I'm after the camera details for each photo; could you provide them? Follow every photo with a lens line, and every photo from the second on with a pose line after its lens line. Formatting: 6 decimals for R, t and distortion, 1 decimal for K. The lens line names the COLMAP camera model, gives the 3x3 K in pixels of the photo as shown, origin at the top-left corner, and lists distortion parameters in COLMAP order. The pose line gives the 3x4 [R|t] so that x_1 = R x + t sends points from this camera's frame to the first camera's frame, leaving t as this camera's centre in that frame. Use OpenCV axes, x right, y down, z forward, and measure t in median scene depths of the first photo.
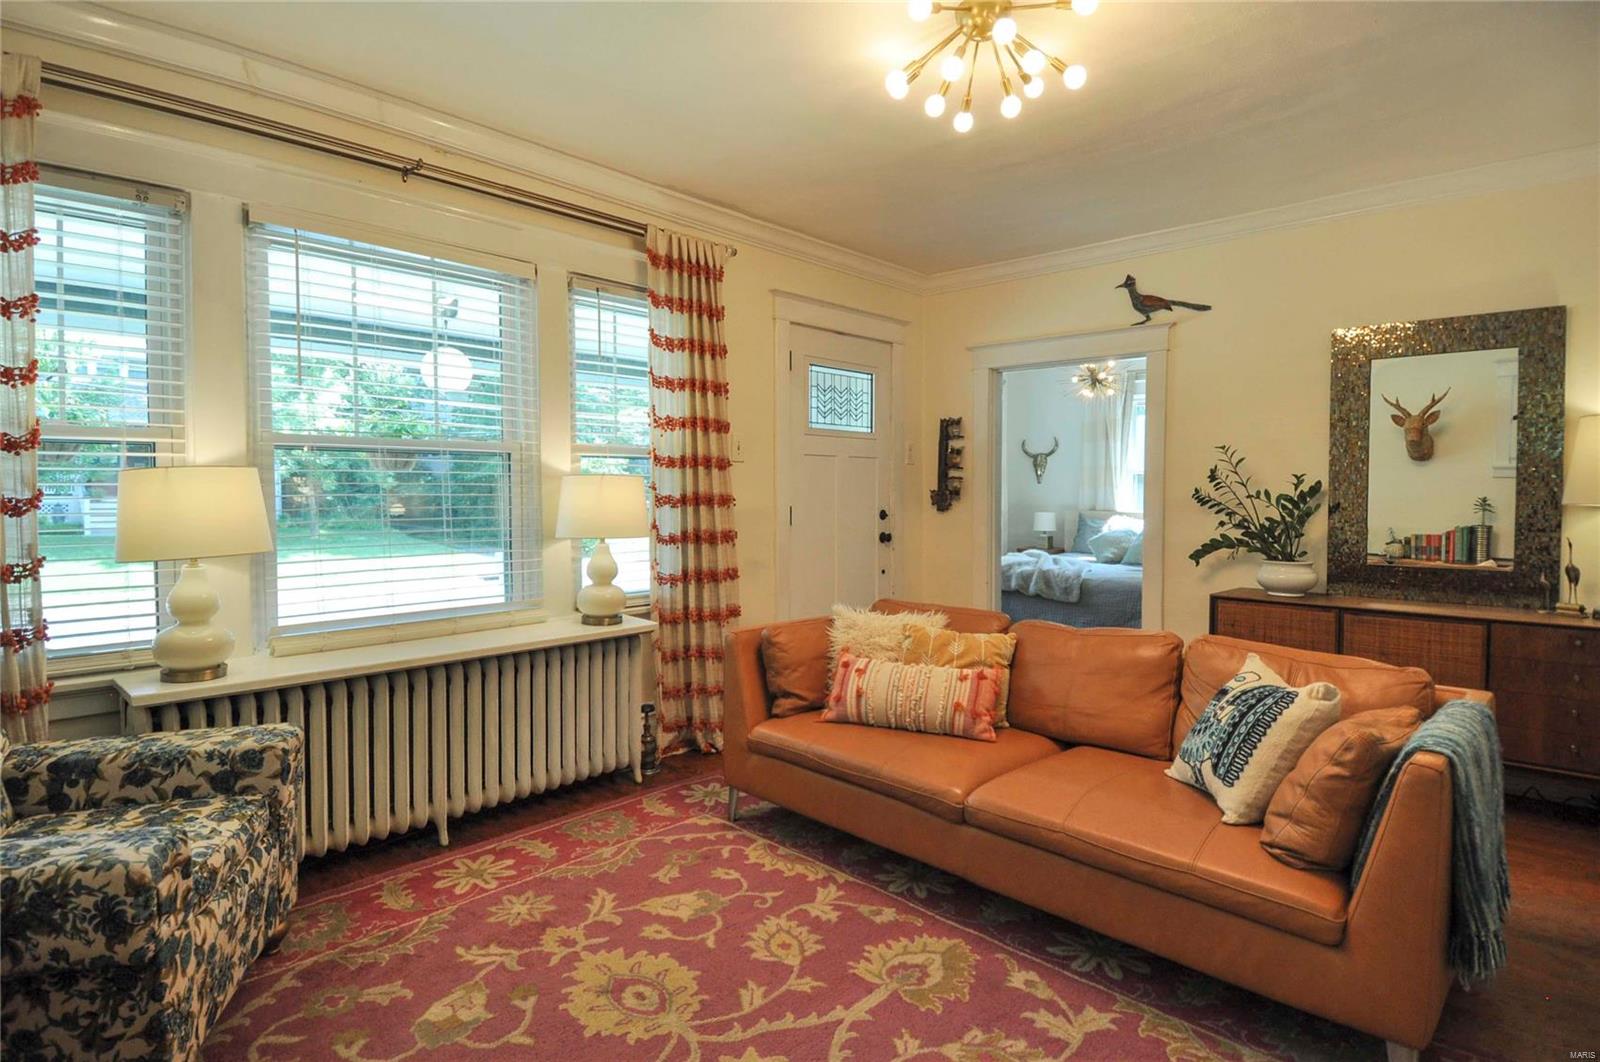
lens RADIAL K [[822.4, 0, 786.5], [0, 822.4, 522.1], [0, 0, 1]] dist [0.025157, -0.035223]
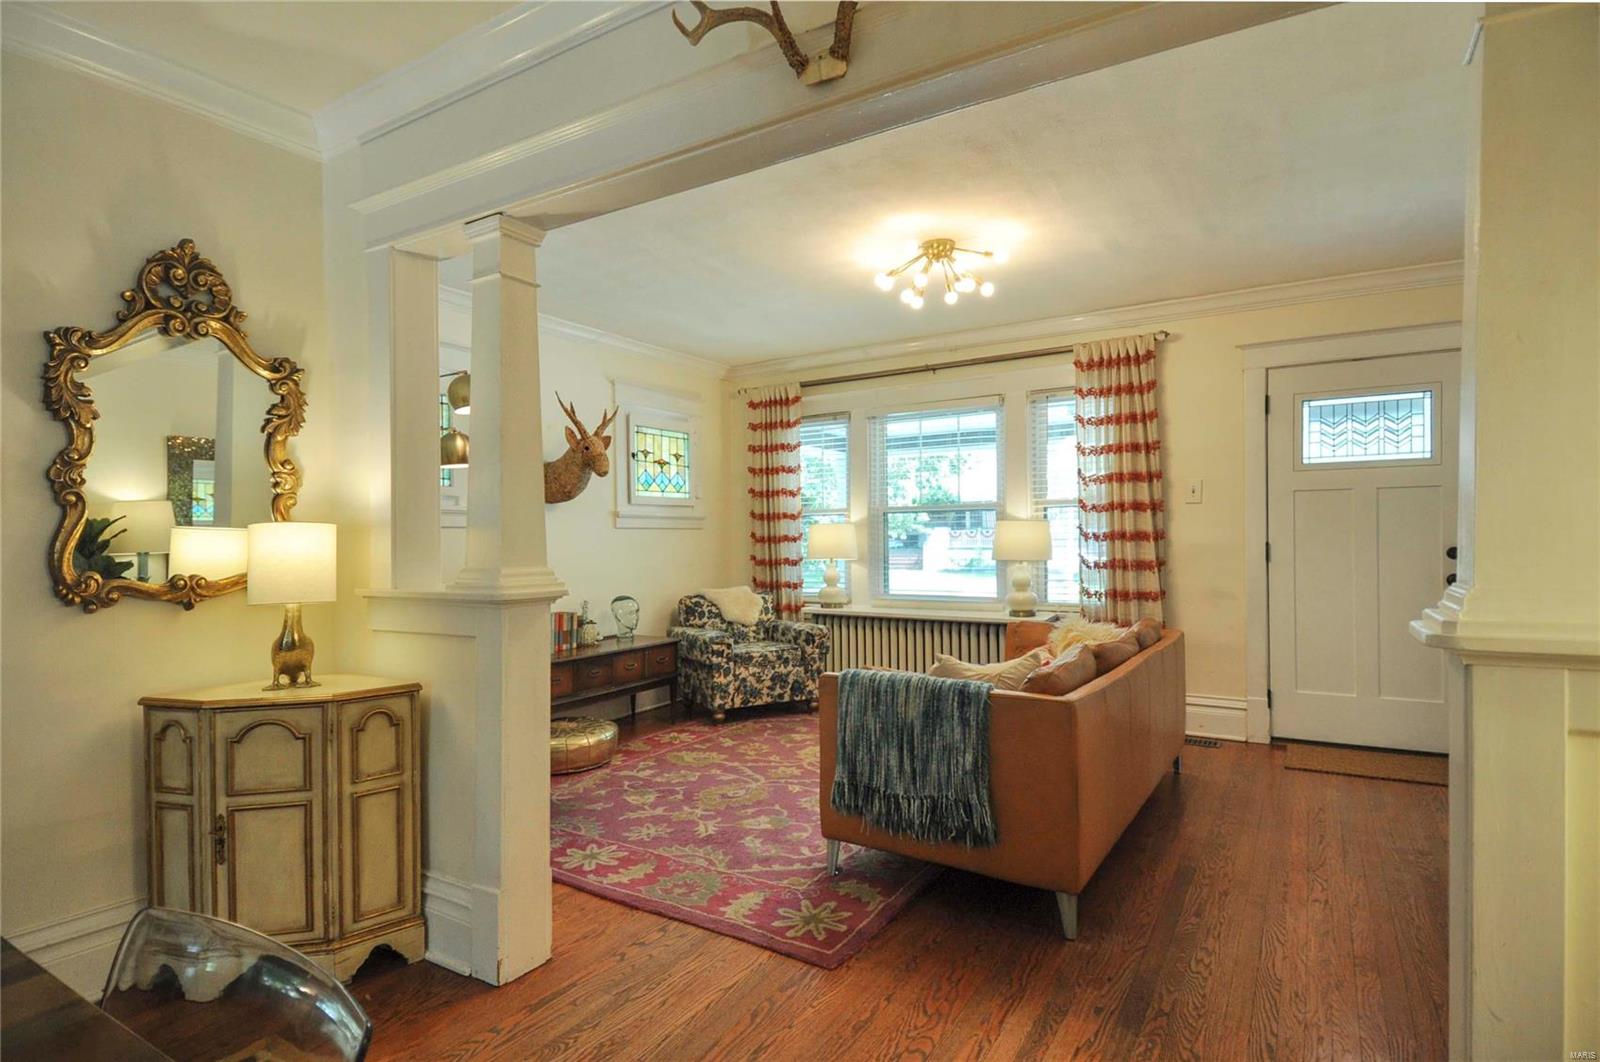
lens RADIAL K [[822.4, 0, 803.4], [0, 822.4, 523.0], [0, 0, 1]] dist [0.025157, -0.035223]
pose [[0.225165, -0.023192, -0.974045, 1.389256], [-0.027177, 0.999178, -0.030073, 0.007726], [0.973942, 0.033243, 0.224349, 0.283558]]
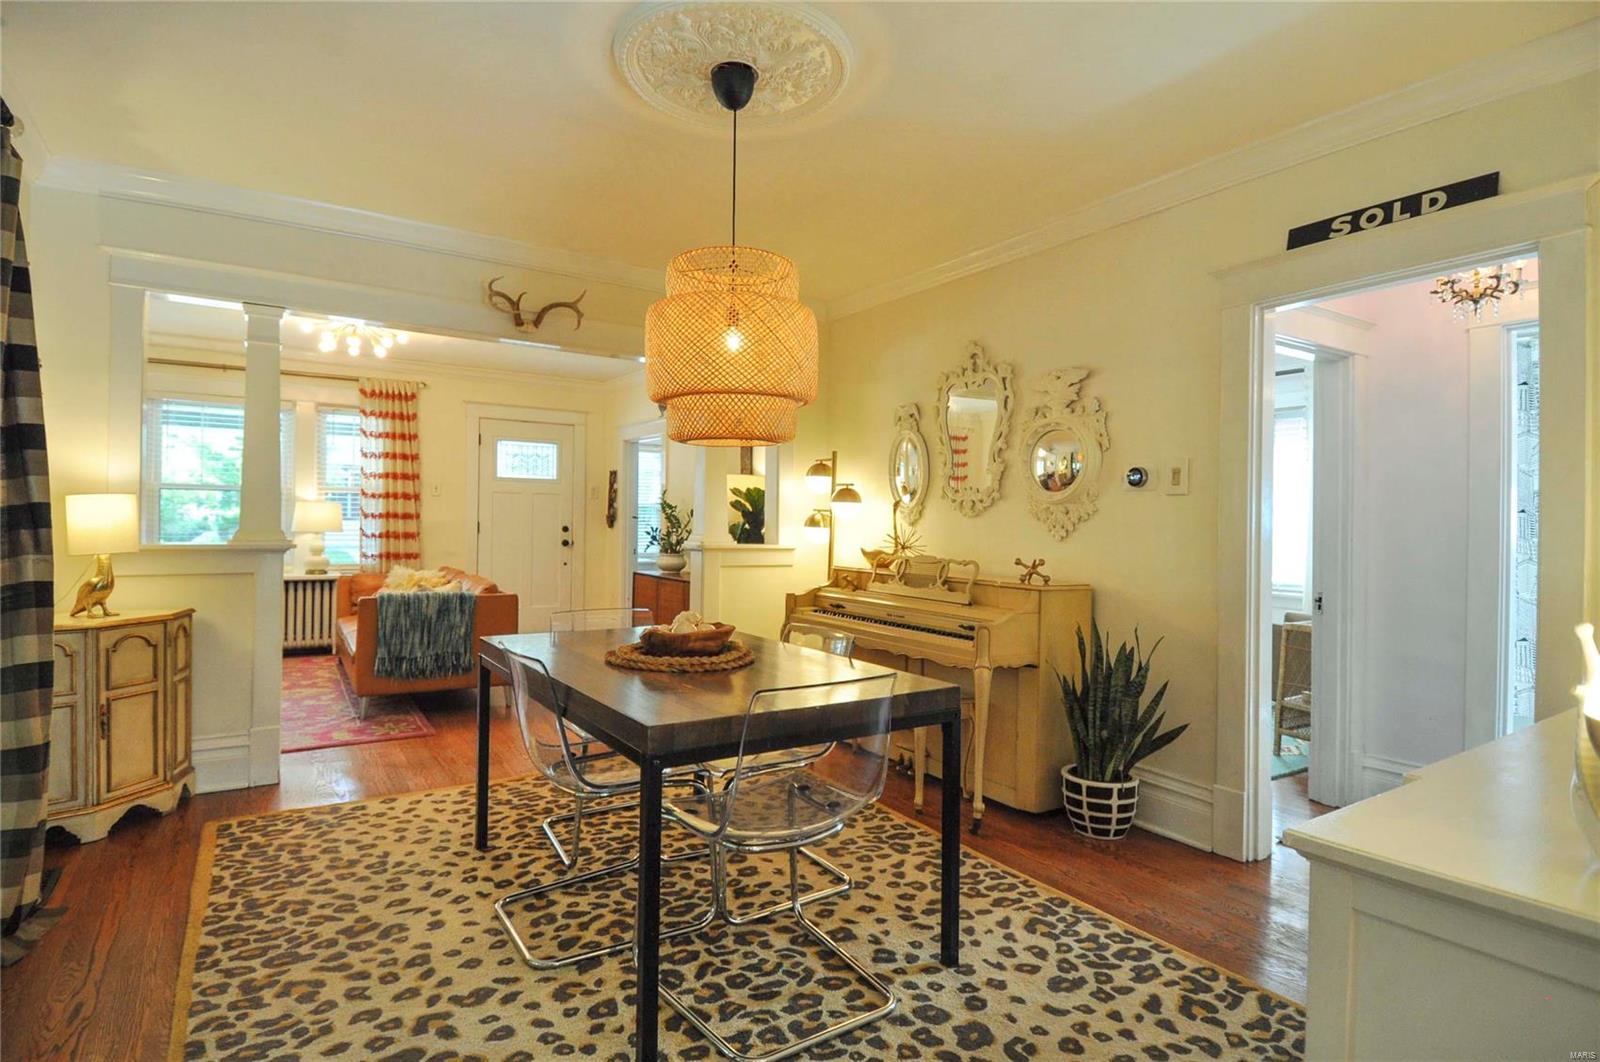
lens RADIAL K [[822.4, 0, 801.0], [0, 822.4, 520.3], [0, 0, 1]] dist [0.025157, -0.035223]
pose [[0.978953, 0.015080, -0.203526, 1.604994], [-0.024105, 0.998829, -0.041937, 0.055356], [0.202655, 0.045961, 0.978171, -0.909787]]
